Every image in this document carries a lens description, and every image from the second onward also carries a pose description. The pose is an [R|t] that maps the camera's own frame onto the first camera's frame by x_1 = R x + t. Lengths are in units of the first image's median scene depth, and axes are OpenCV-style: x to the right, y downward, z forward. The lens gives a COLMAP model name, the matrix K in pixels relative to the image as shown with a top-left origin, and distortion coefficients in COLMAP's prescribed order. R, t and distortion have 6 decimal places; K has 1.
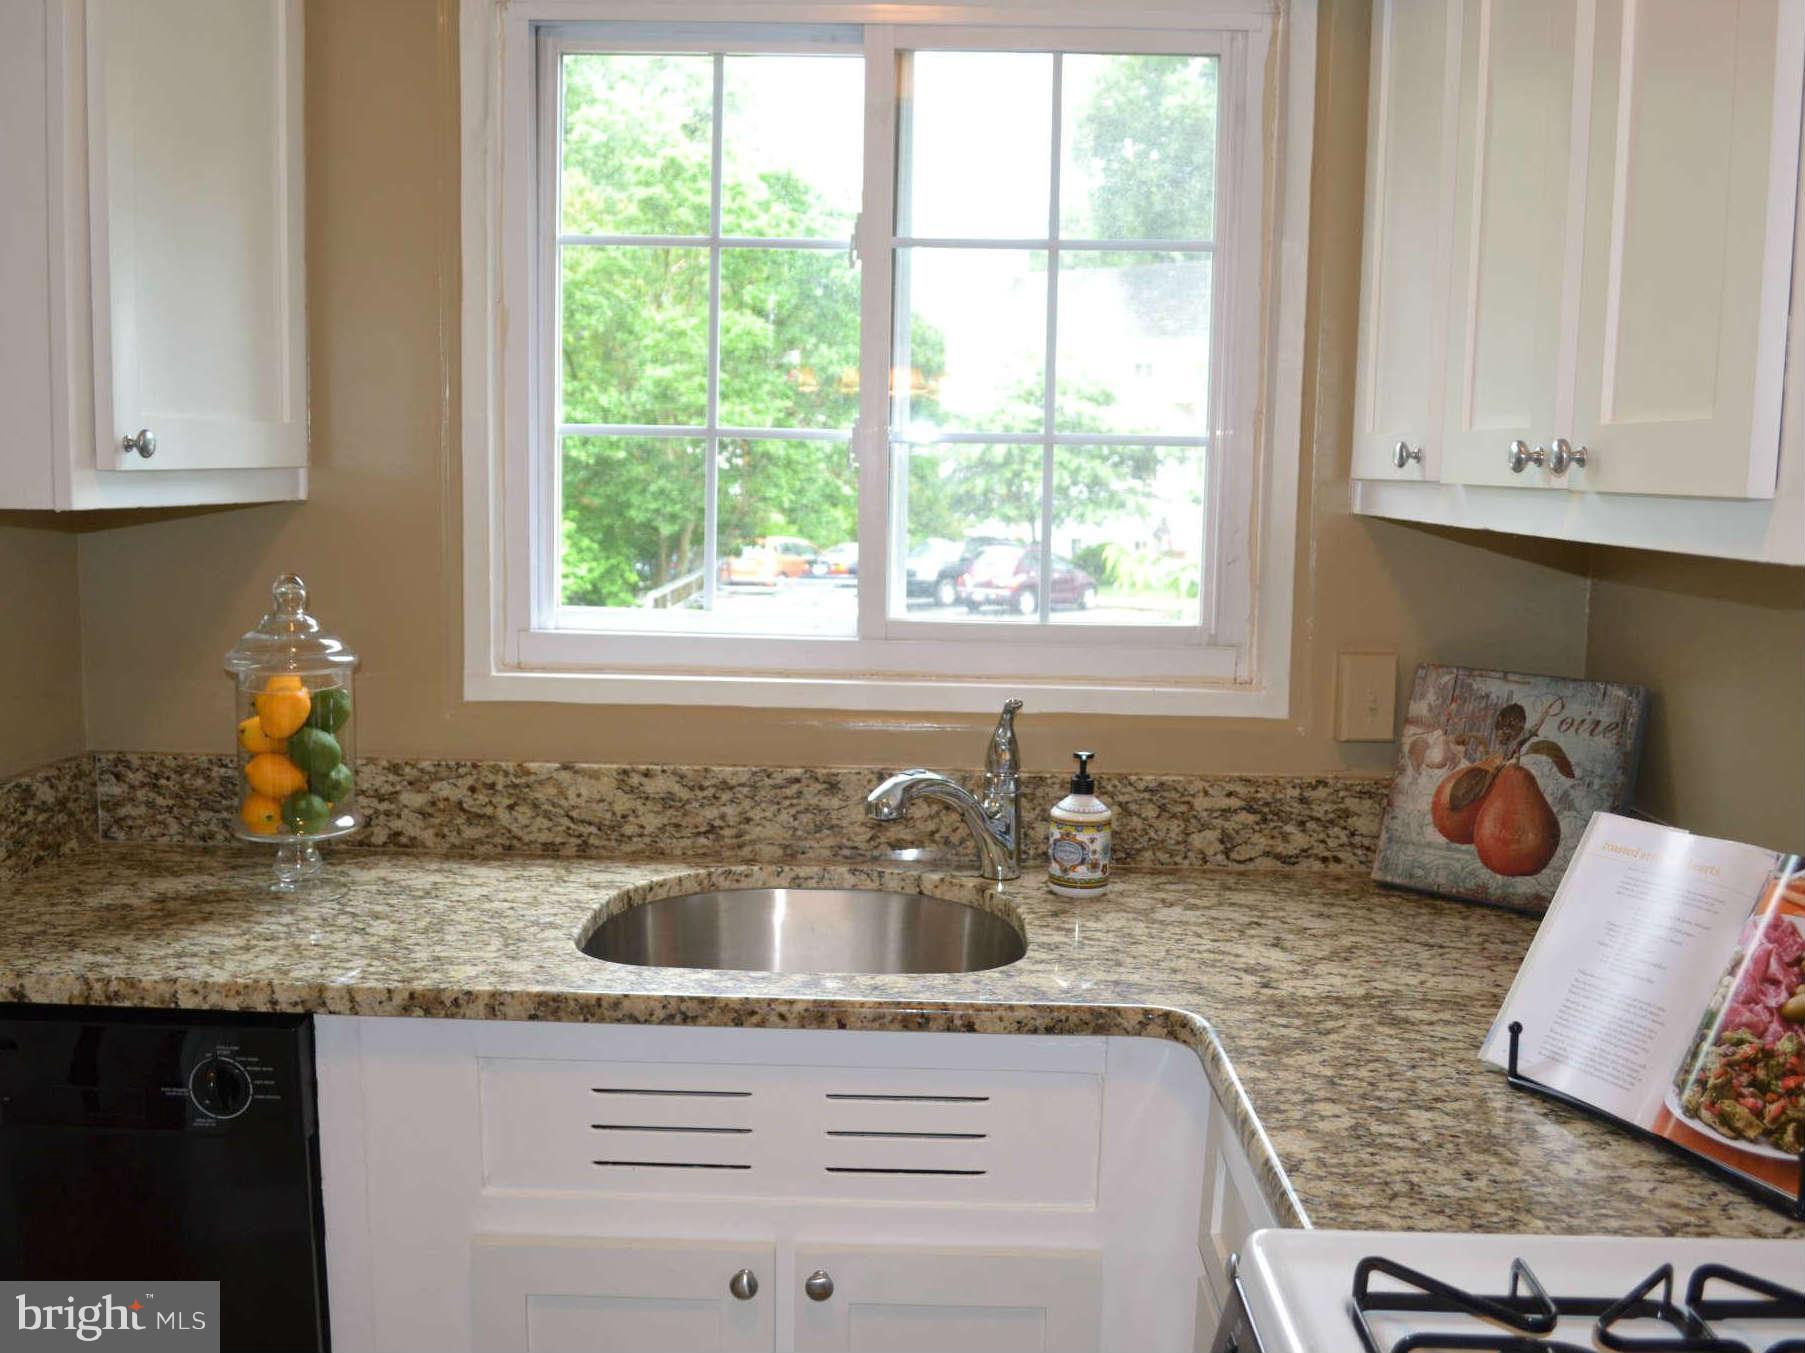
lens RADIAL K [[1636.8, 0, 902.5], [0, 1636.8, 676.5], [0, 0, 1]] dist [-0.055418, 0.118222]
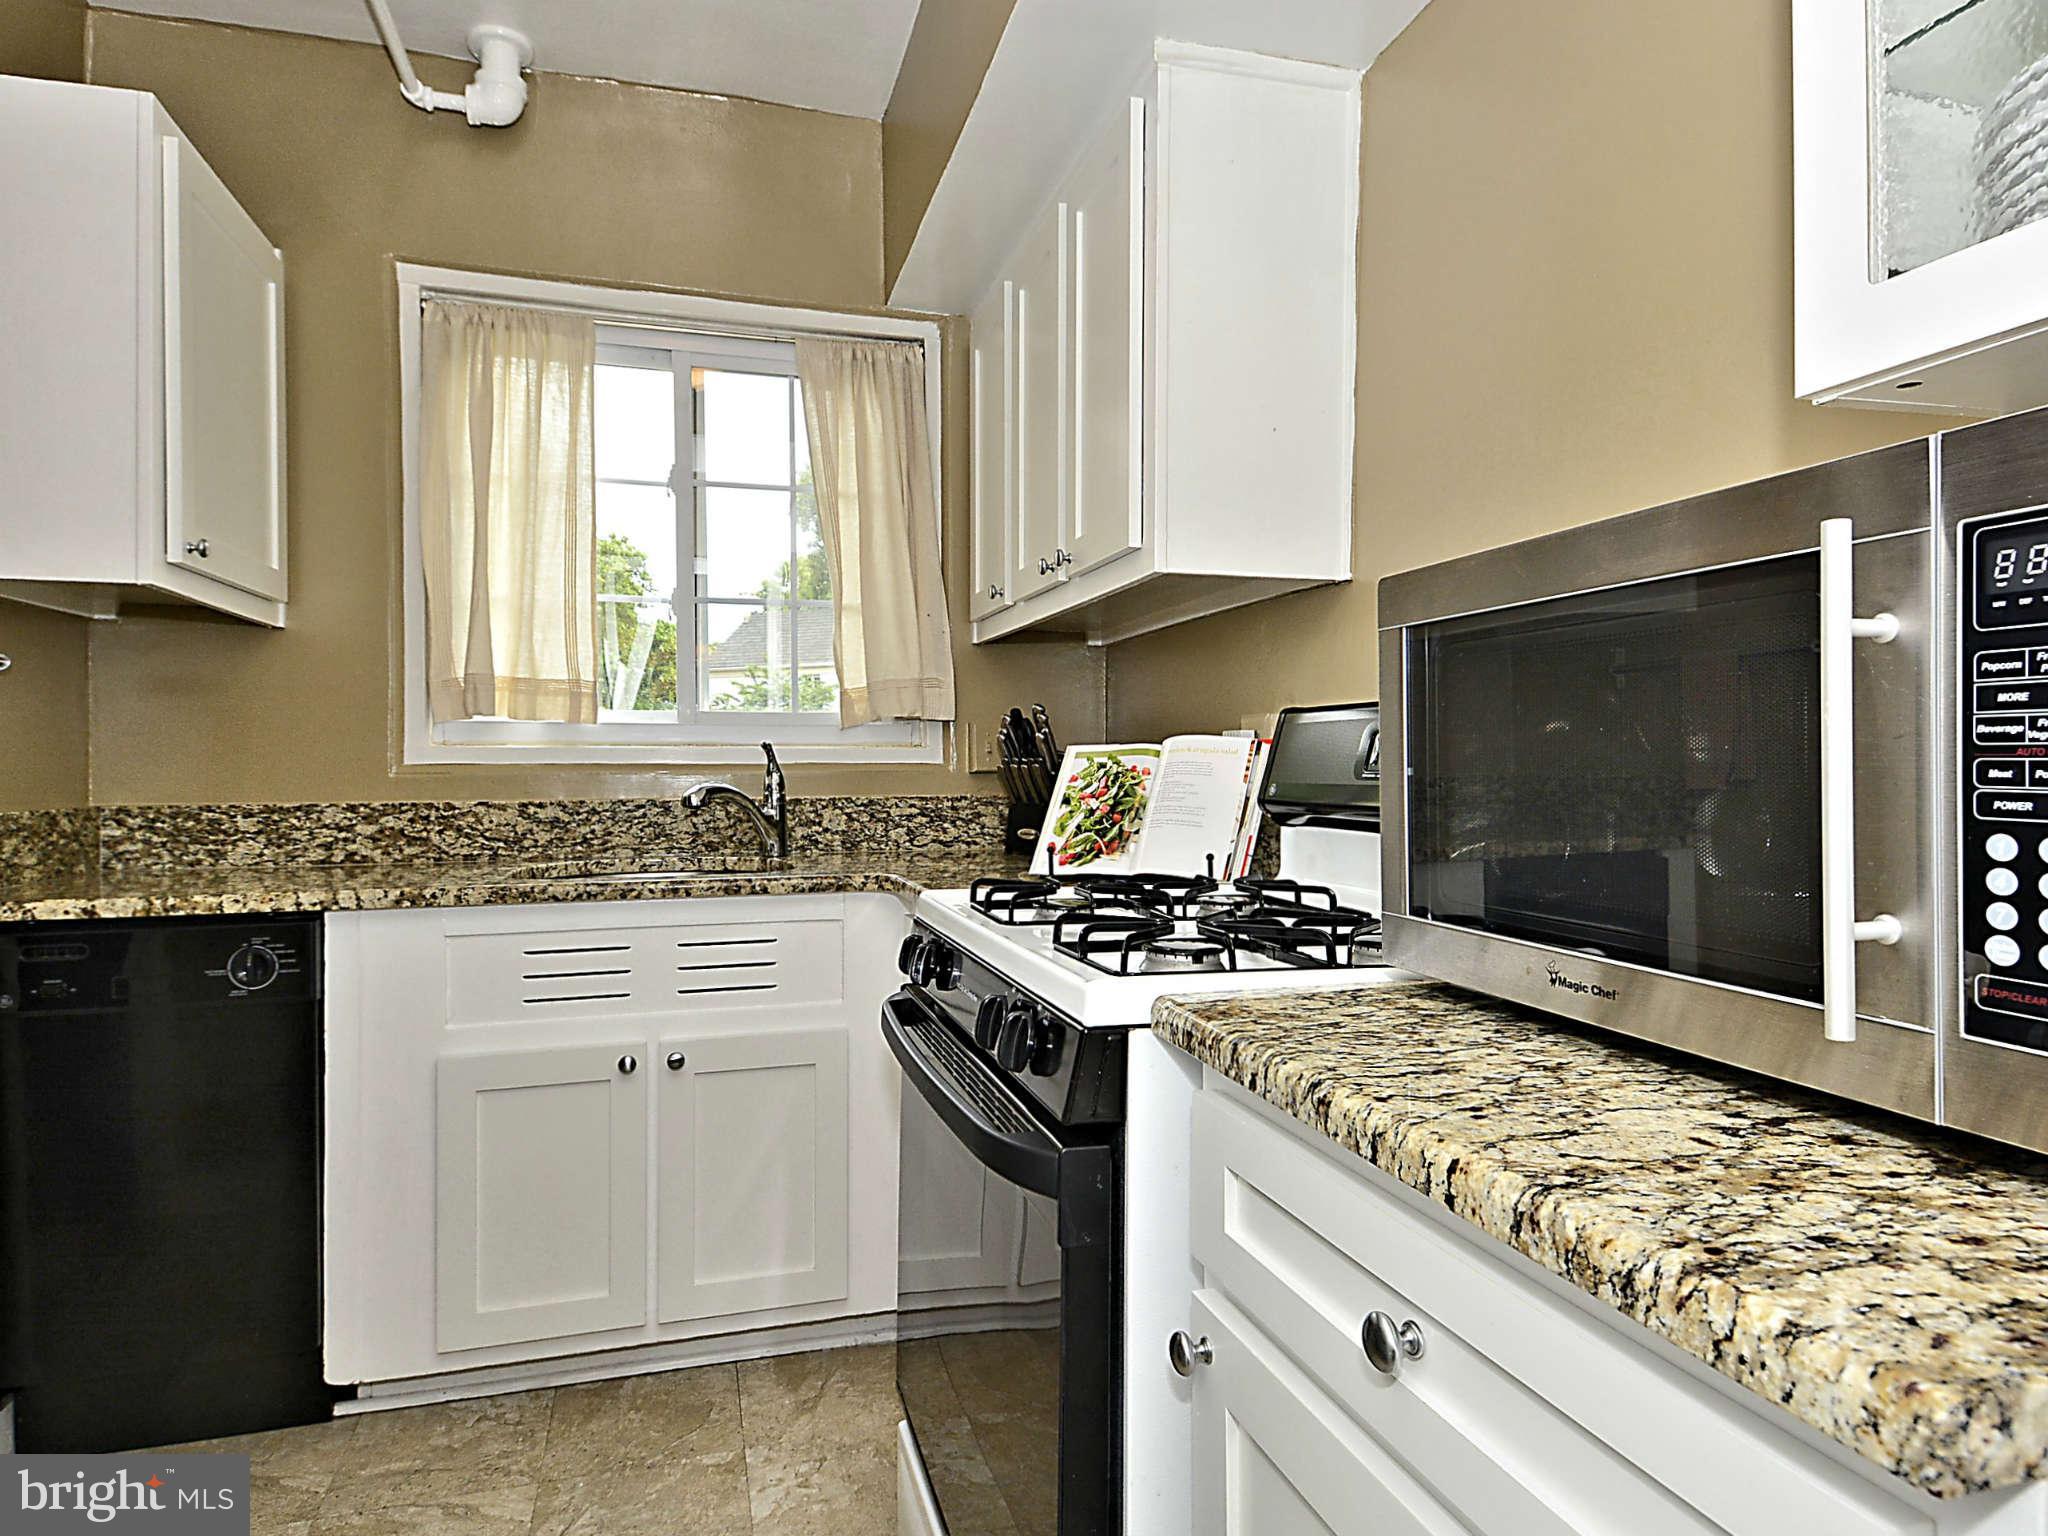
lens RADIAL K [[1208.9, 0, 1024.0], [0, 1208.9, 768.0], [0, 0, 1]] dist [0.065478, -0.001056]
pose [[0.959202, -0.023083, 0.281779, -0.041035], [0.057490, 0.991763, -0.114459, 0.182977], [-0.276816, 0.125988, 0.952628, -0.237790]]
